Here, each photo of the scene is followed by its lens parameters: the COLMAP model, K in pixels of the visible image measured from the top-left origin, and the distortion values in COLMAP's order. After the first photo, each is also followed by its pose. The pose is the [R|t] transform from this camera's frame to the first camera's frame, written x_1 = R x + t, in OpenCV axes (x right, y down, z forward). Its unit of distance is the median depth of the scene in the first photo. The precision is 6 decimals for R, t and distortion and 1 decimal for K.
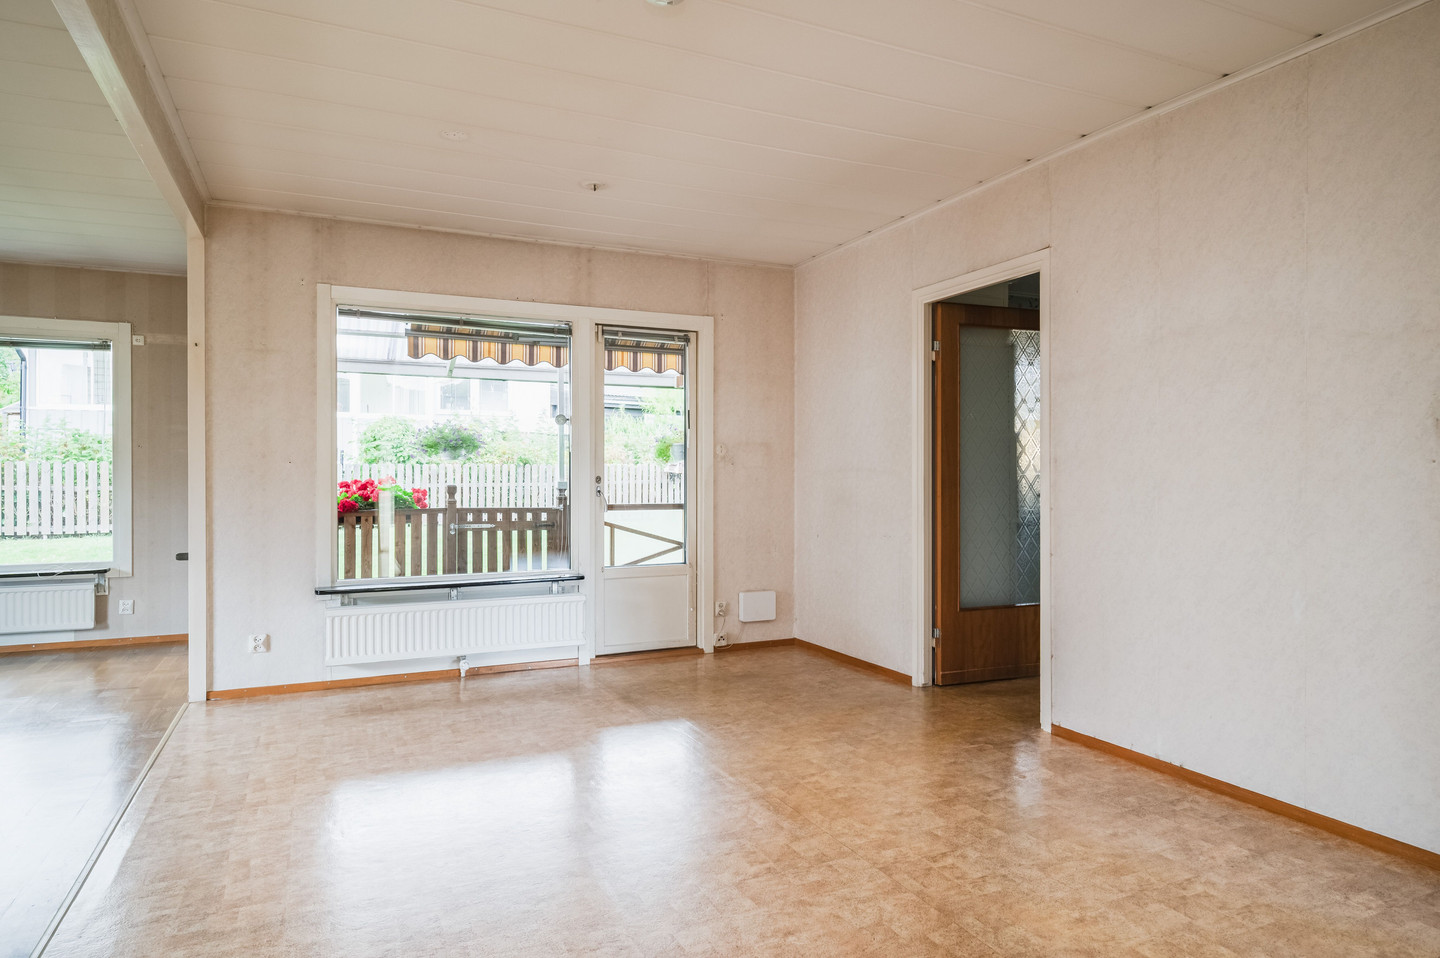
lens RADIAL K [[863.8, 0, 730.1], [0, 863.8, 478.1], [0, 0, 1]] dist [-0.001508, -0.002354]
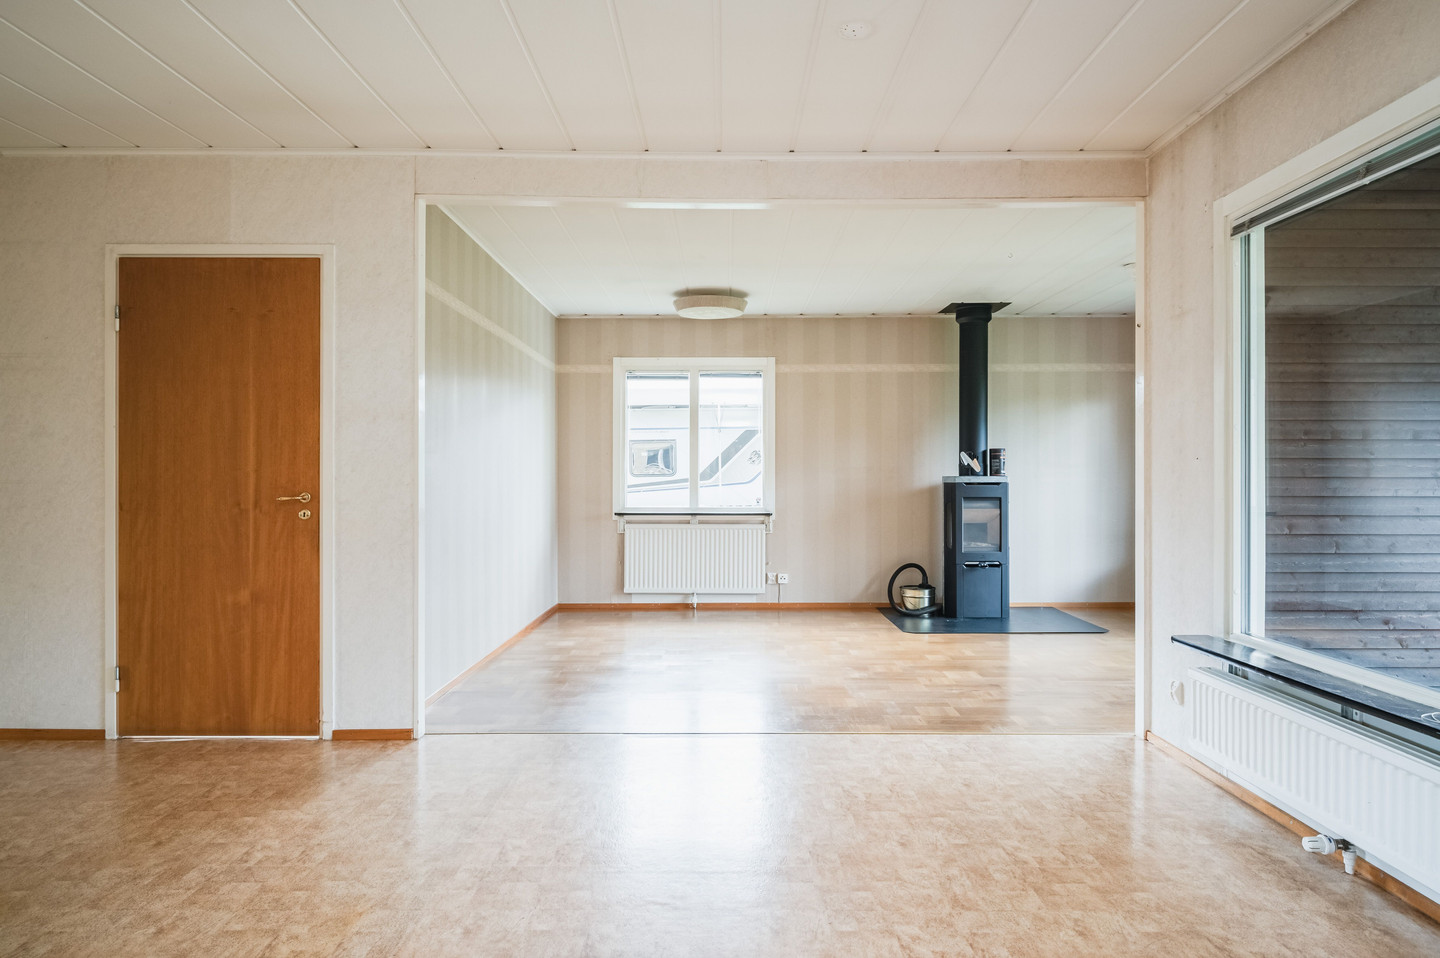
lens RADIAL K [[857.5, 0, 730.5], [0, 857.5, 478.2], [0, 0, 1]] dist [-0.002553, -0.001144]
pose [[-0.422834, 0.001846, -0.906205, 0.262120], [-0.004096, 0.999984, 0.003948, -0.002144], [0.906198, 0.005381, -0.422819, 0.772605]]
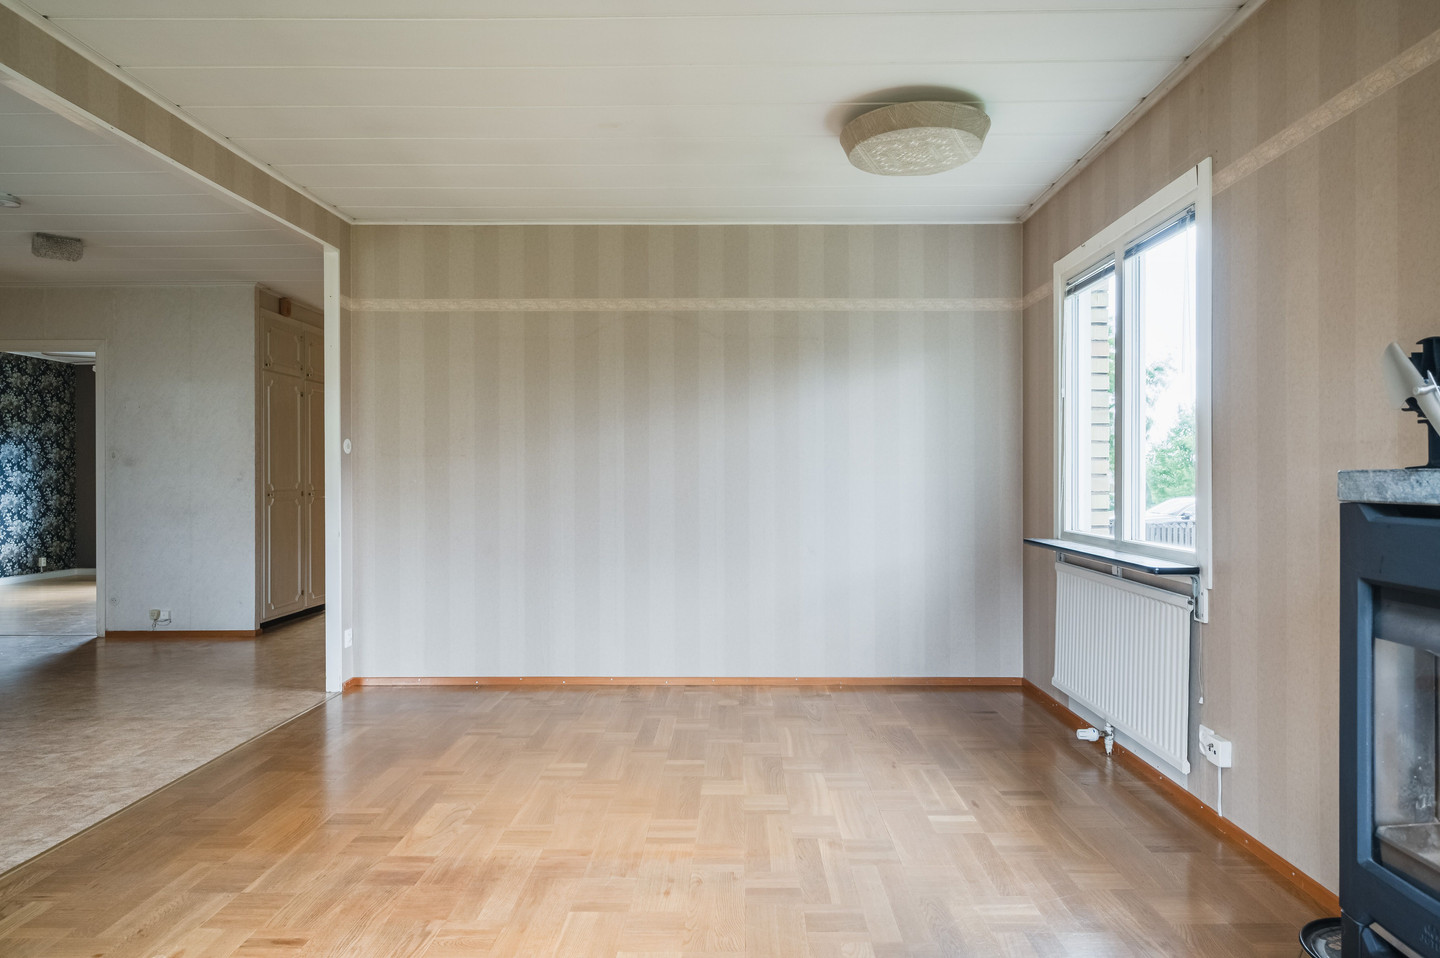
lens RADIAL K [[857.5, 0, 730.5], [0, 857.5, 478.2], [0, 0, 1]] dist [-0.002553, -0.001144]
pose [[-0.902171, 0.003499, 0.431364, -0.935509], [0.006132, 0.999970, 0.004713, -0.001658], [-0.431335, 0.006897, -0.902166, 0.842953]]
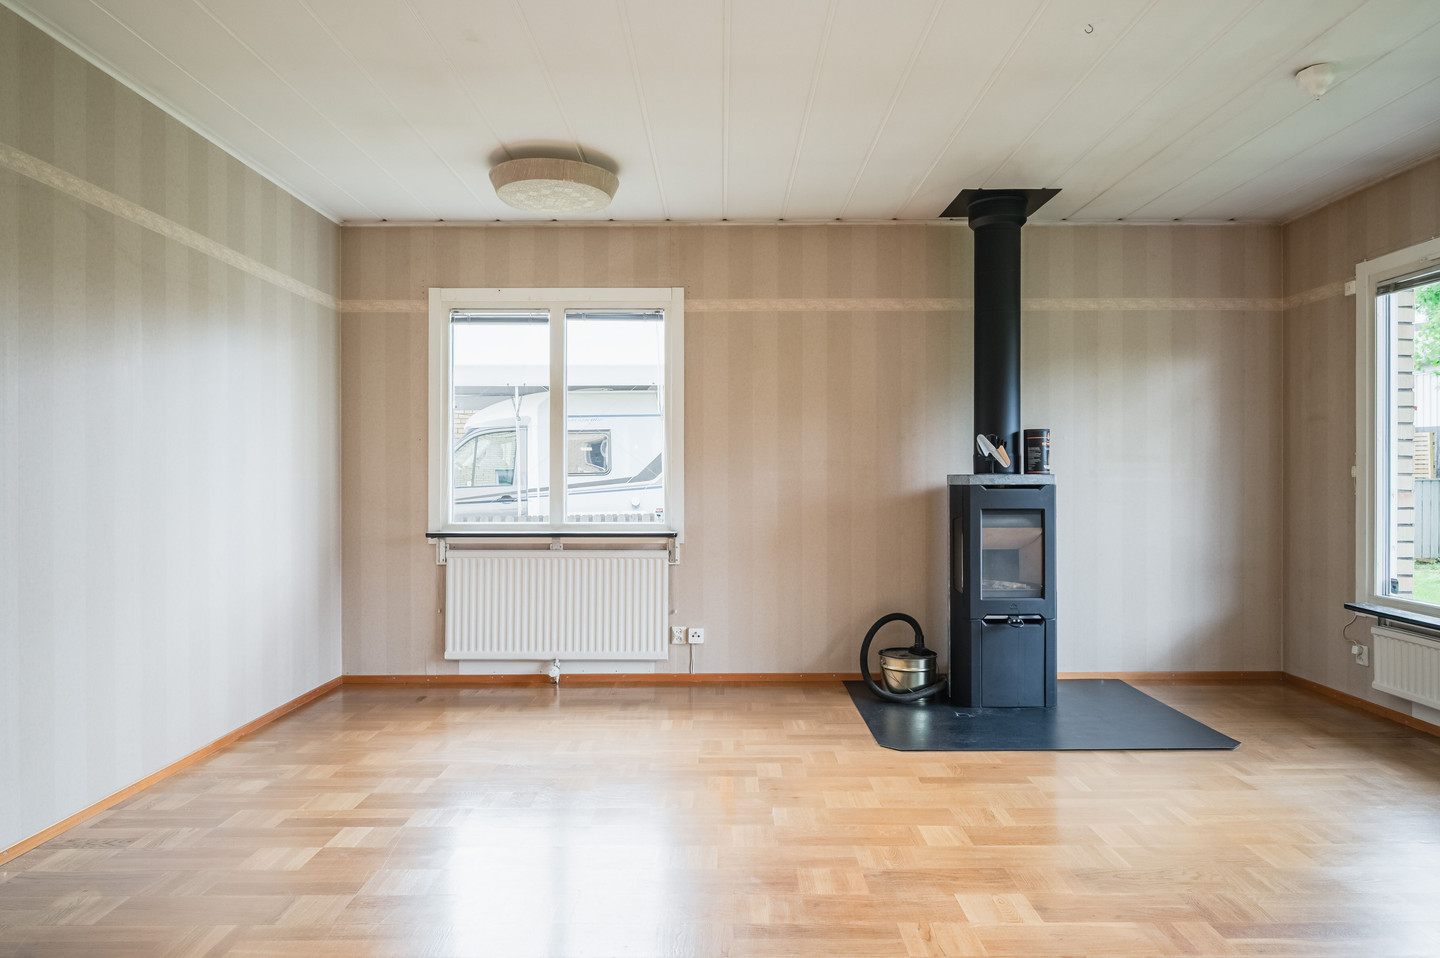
lens RADIAL K [[863.8, 0, 730.1], [0, 863.8, 478.1], [0, 0, 1]] dist [-0.001508, -0.002354]
pose [[-0.419079, 0.003484, -0.907943, -0.218431], [-0.002979, 0.999982, 0.005212, -0.001594], [0.907945, 0.004889, -0.419061, 0.671192]]
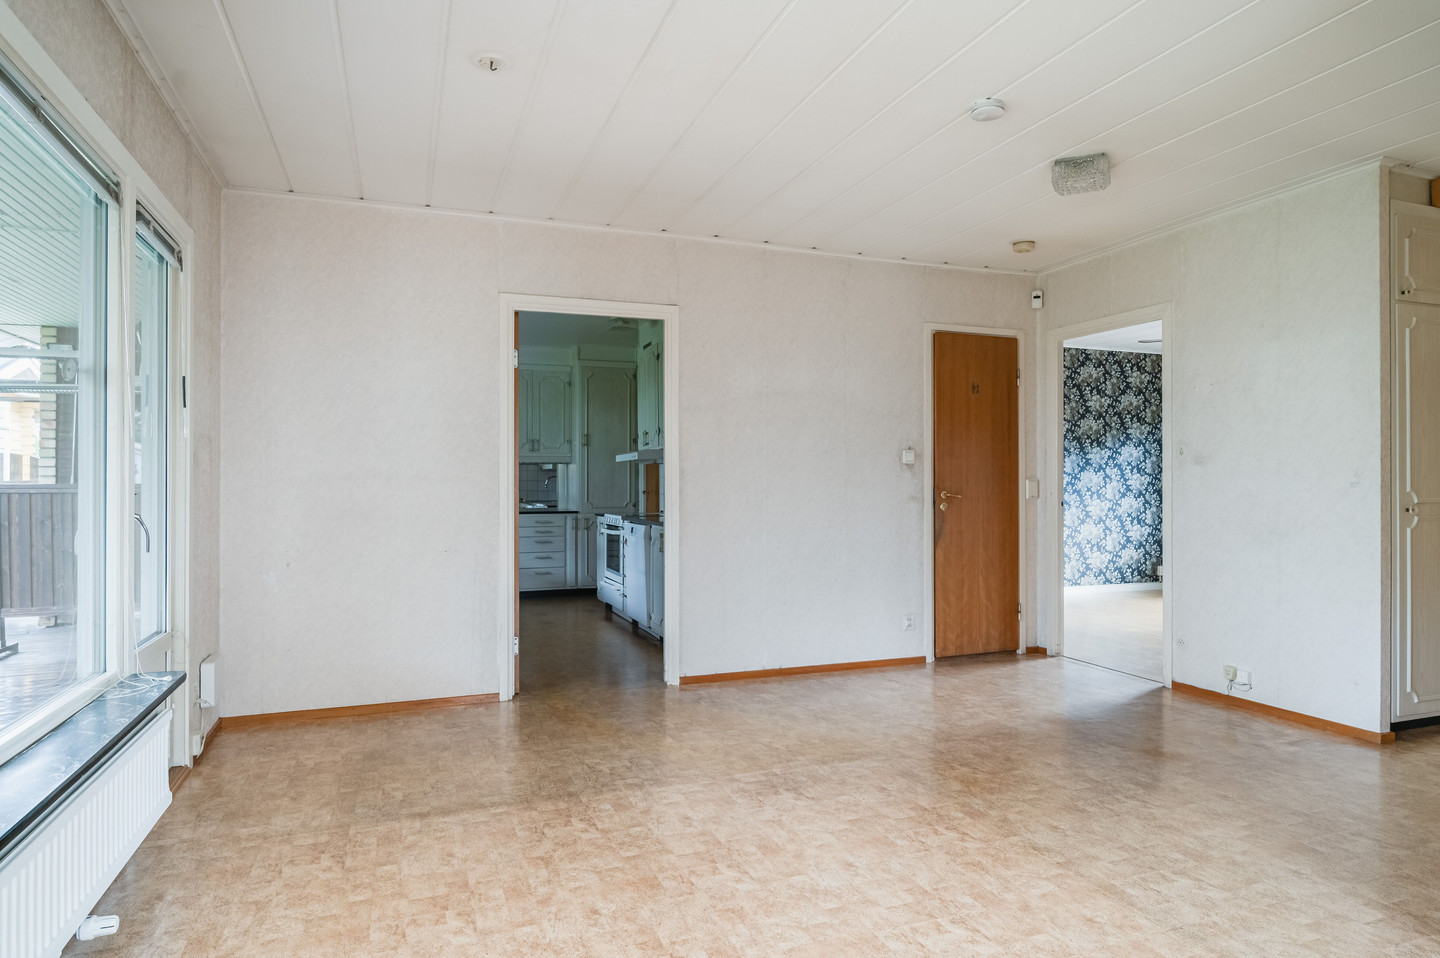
lens RADIAL K [[857.5, 0, 730.5], [0, 857.5, 478.2], [0, 0, 1]] dist [-0.002553, -0.001144]
pose [[0.077496, 0.006584, 0.996971, -0.608825], [0.004907, 0.999964, -0.006985, -0.000890], [-0.996981, 0.005433, 0.077461, 0.562926]]
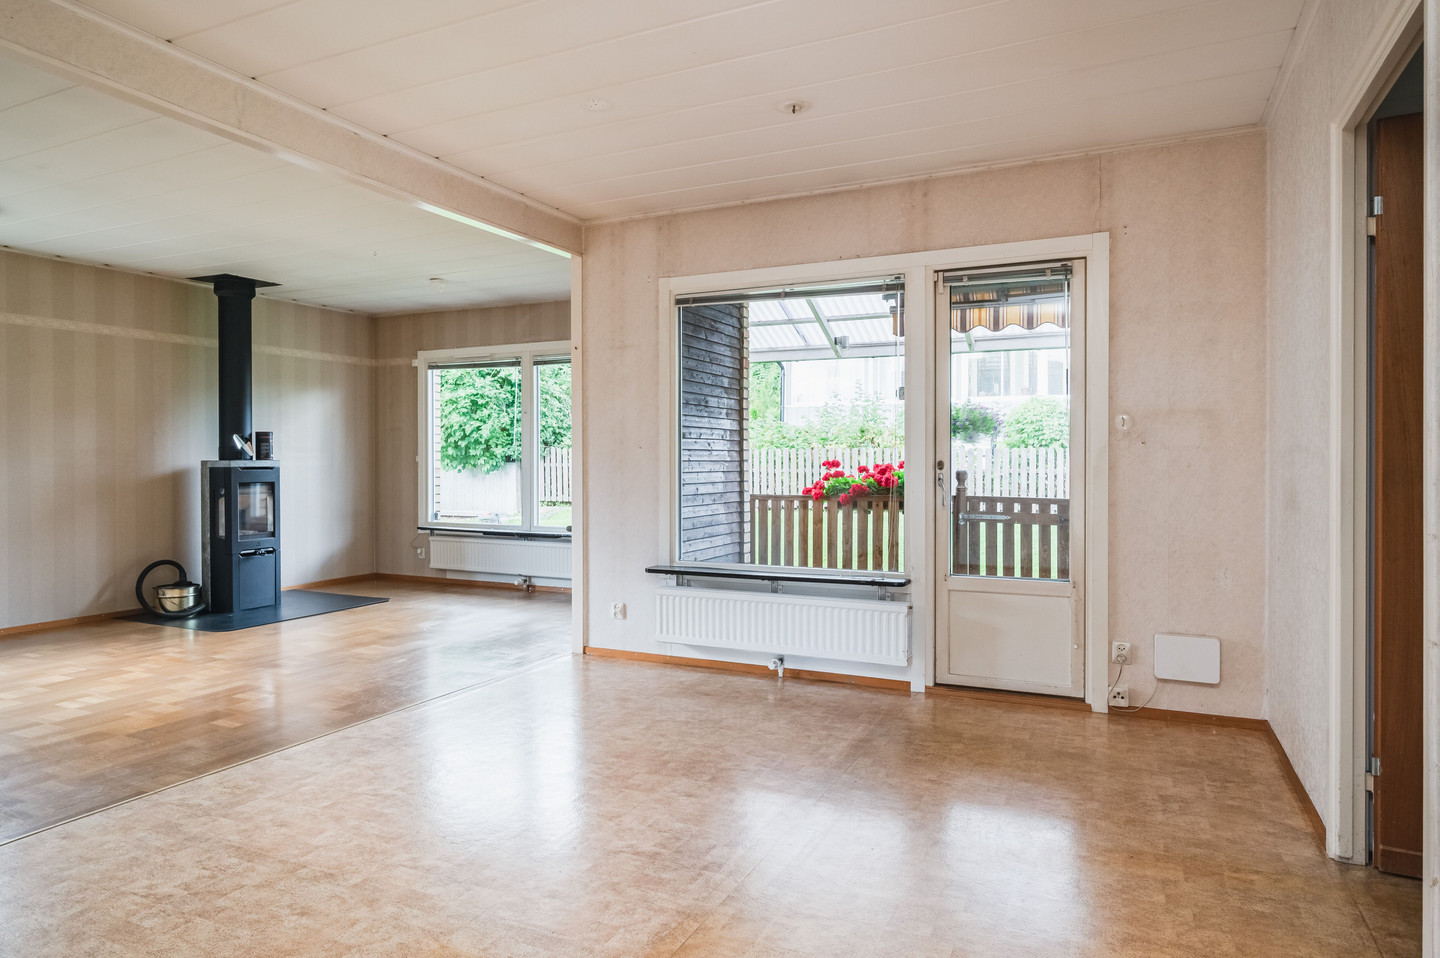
lens RADIAL K [[876.6, 0, 716.4], [0, 876.6, 466.3], [0, 0, 1]] dist [-0.002877, -0.000566]
pose [[0.631703, 0.005048, -0.775194, 0.329189], [-0.002084, 0.999986, 0.004813, -0.000395], [0.775207, -0.001425, 0.631705, 0.308662]]
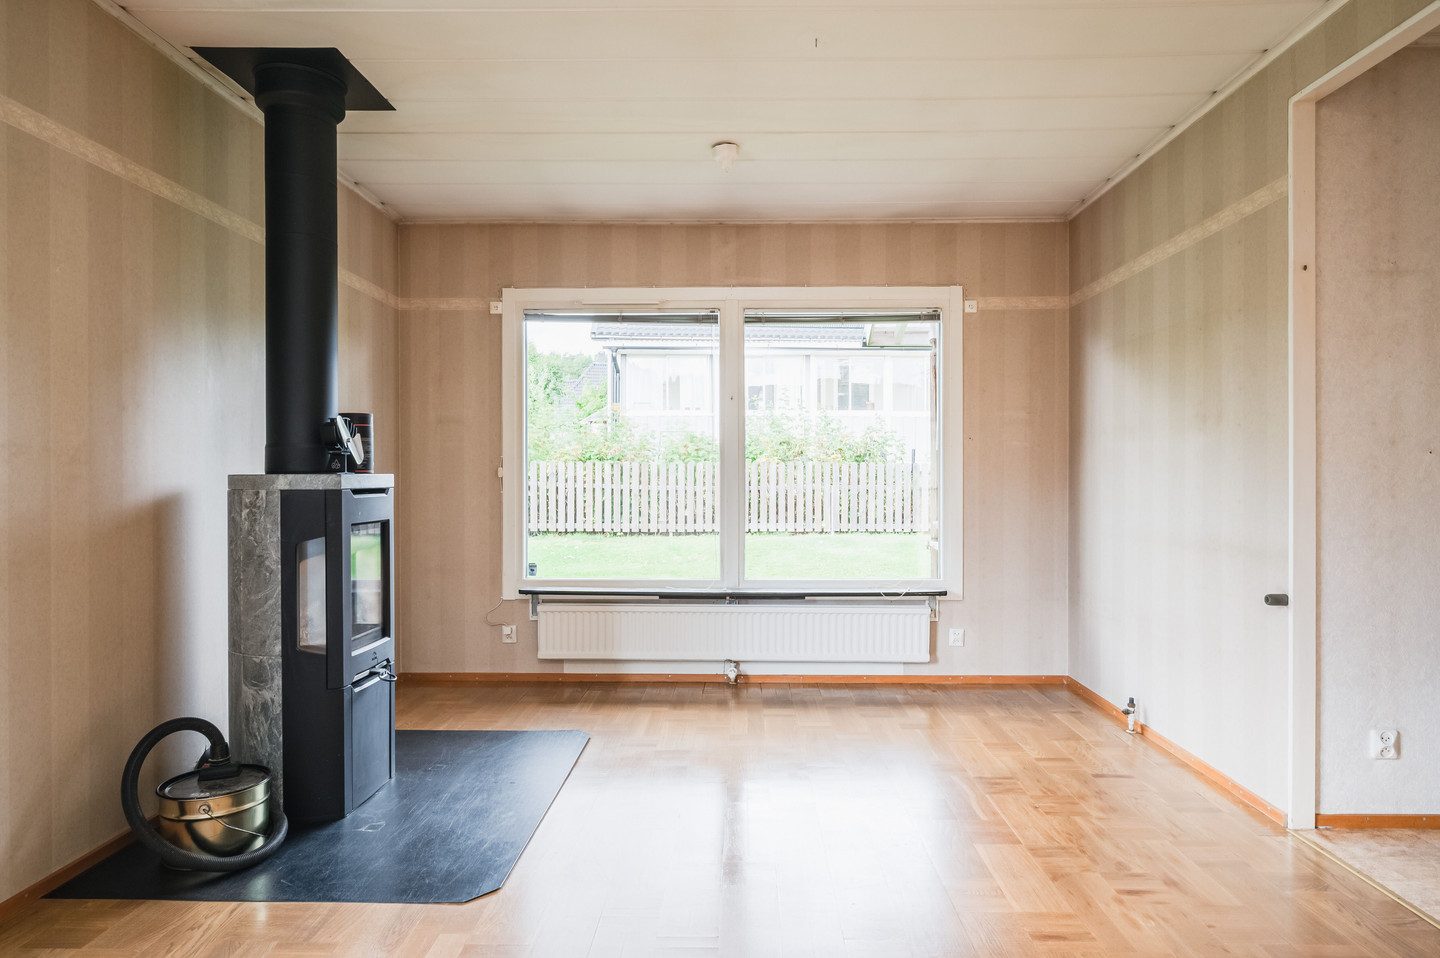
lens RADIAL K [[857.5, 0, 730.5], [0, 857.5, 478.2], [0, 0, 1]] dist [-0.002553, -0.001144]
pose [[0.897842, 0.001037, -0.440317, -0.560998], [-0.001474, 0.999999, -0.000651, 0.001086], [0.440316, 0.001233, 0.897842, 0.192899]]
